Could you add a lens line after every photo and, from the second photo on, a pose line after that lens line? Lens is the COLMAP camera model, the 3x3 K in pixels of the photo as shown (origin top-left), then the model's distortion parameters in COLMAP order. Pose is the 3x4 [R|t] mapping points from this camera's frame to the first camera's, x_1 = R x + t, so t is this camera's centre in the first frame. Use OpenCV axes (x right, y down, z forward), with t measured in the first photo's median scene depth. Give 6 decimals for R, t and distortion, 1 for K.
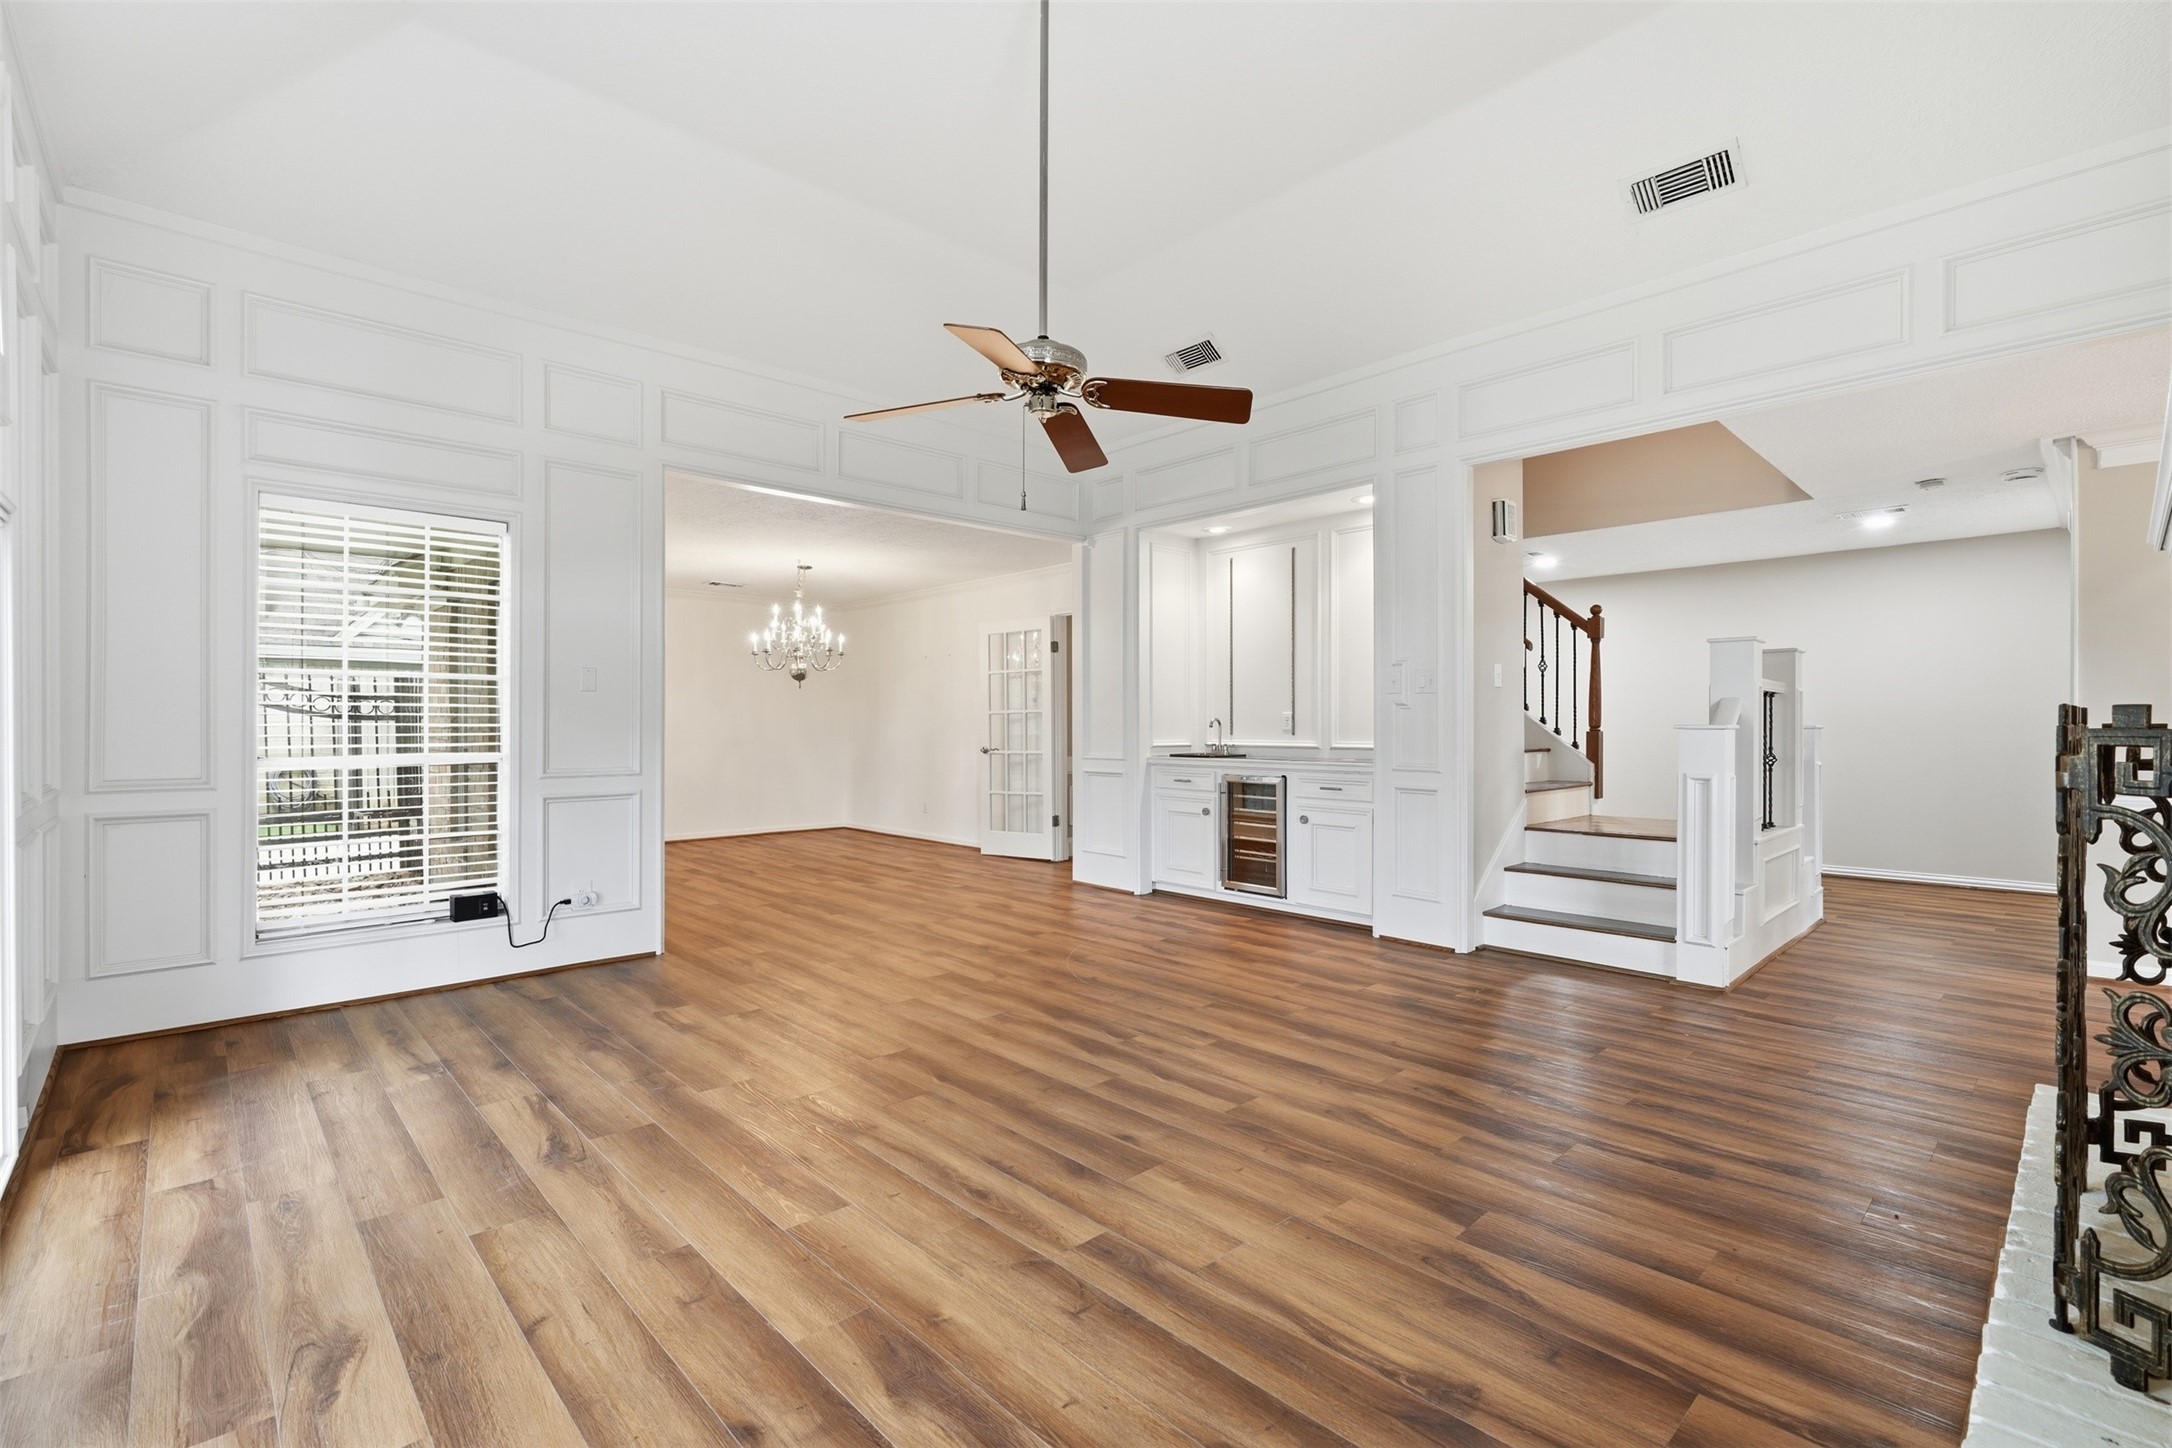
lens RADIAL K [[982.3, 0, 1098.7], [0, 982.3, 720.2], [0, 0, 1]] dist [0.002925, -0.002276]
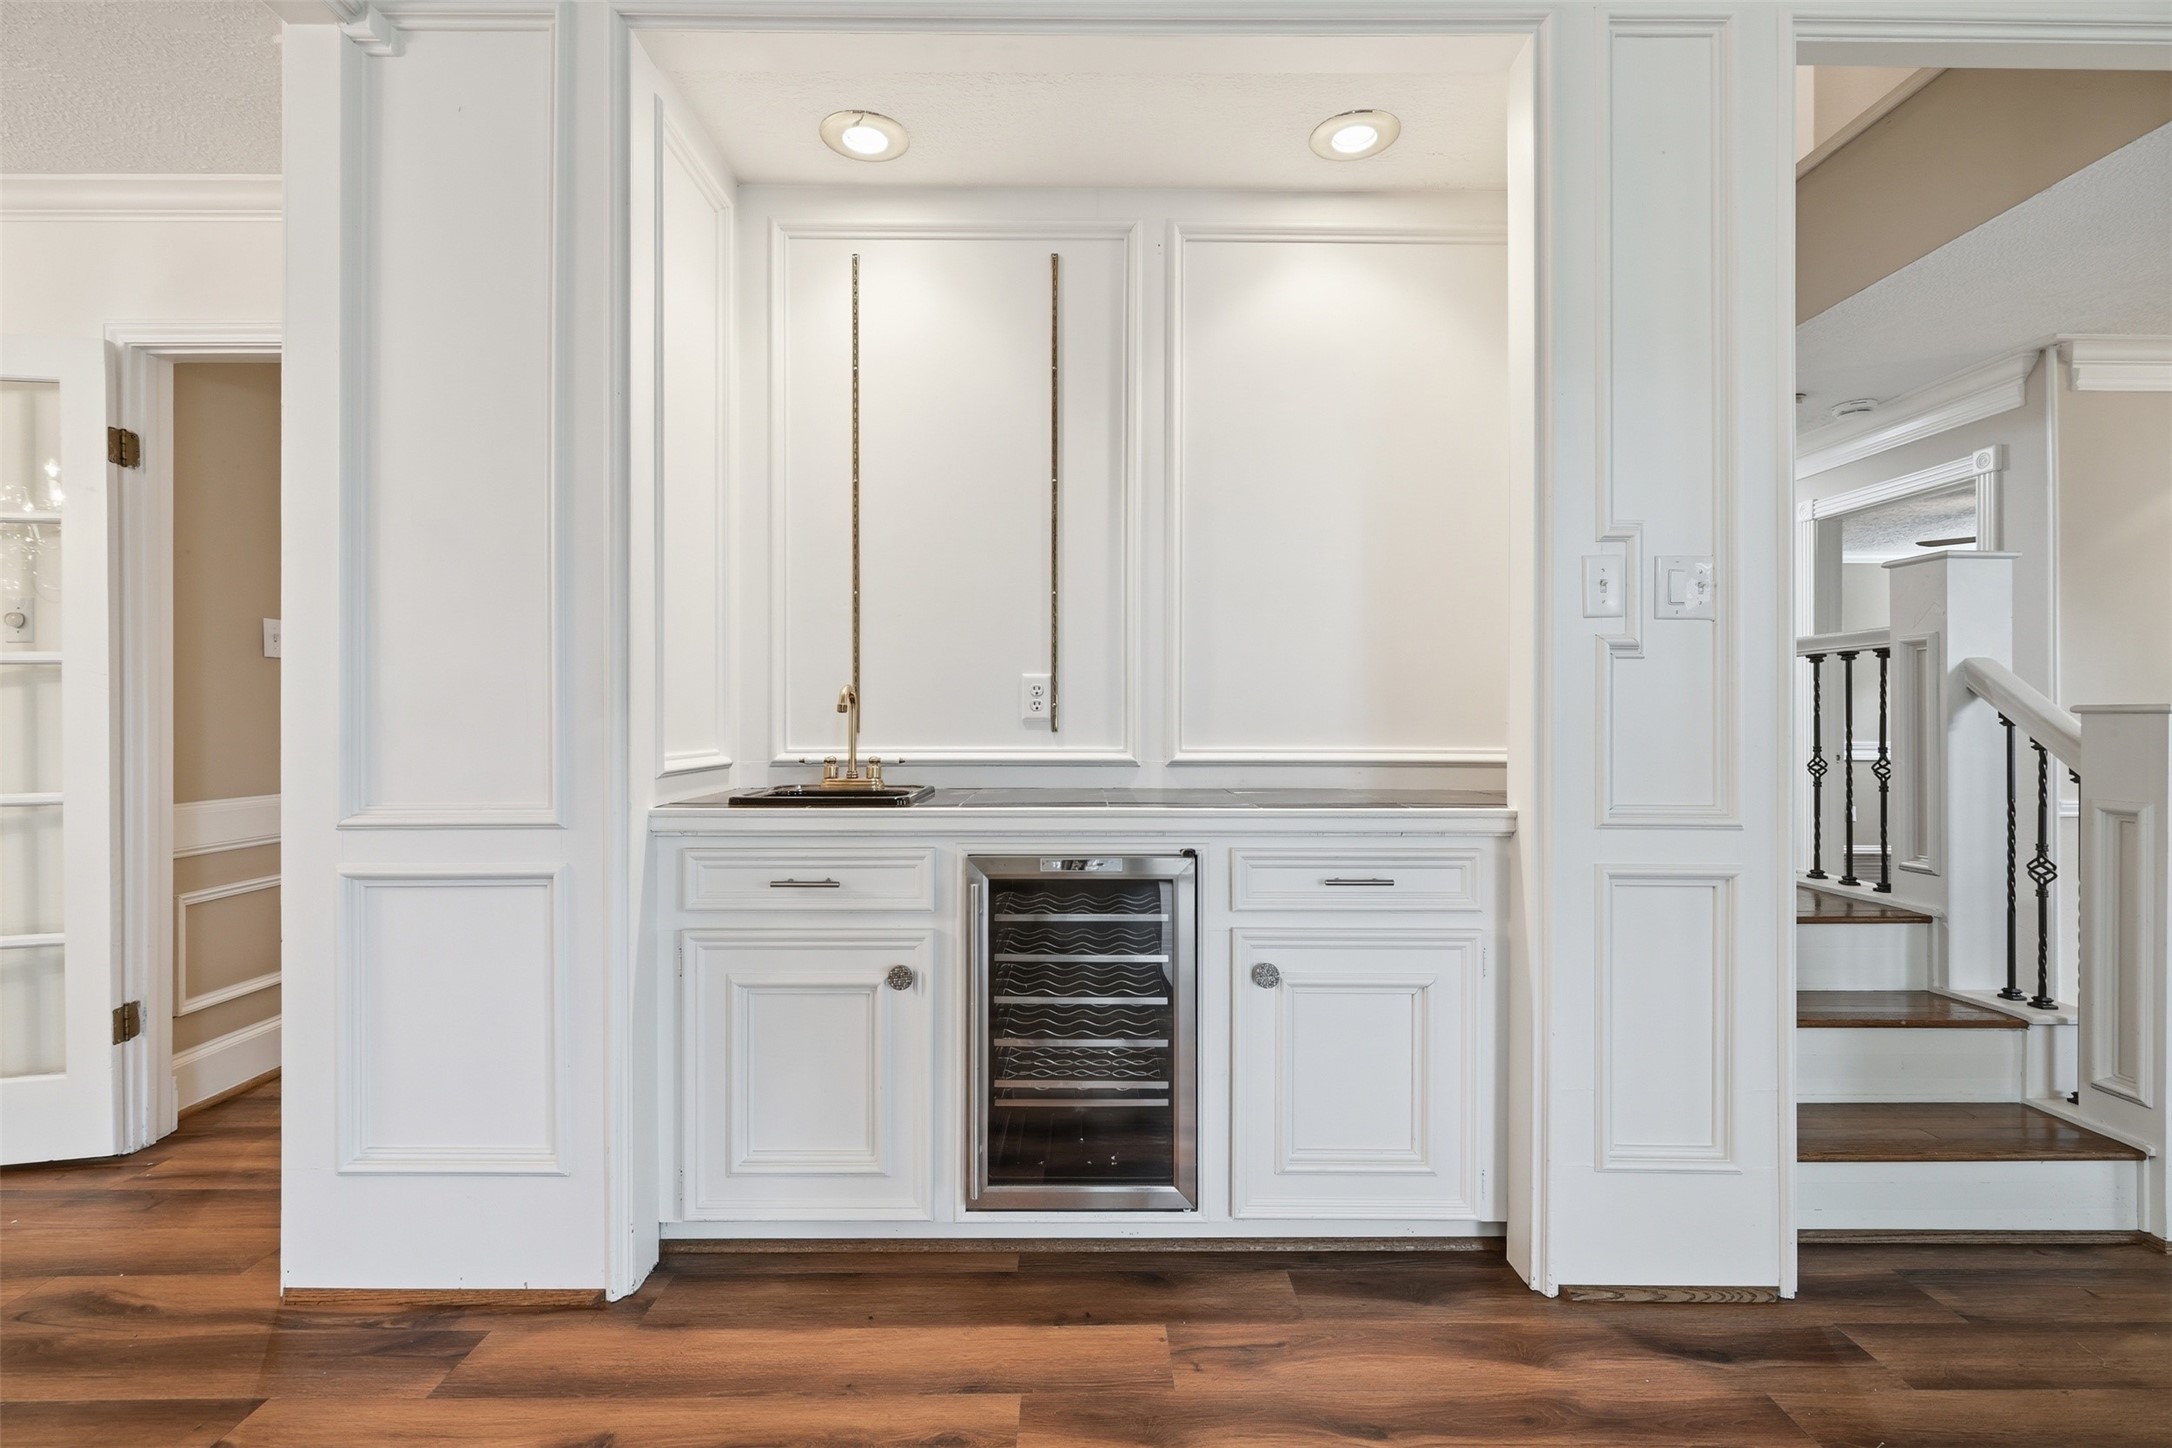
lens RADIAL K [[982.3, 0, 1080.6], [0, 982.3, 720.5], [0, 0, 1]] dist [0.002925, -0.002276]
pose [[0.682633, 0.001737, 0.730759, -0.084066], [-0.003335, 0.999994, 0.000738, 0.010539], [-0.730754, -0.002941, 0.682635, 0.752949]]
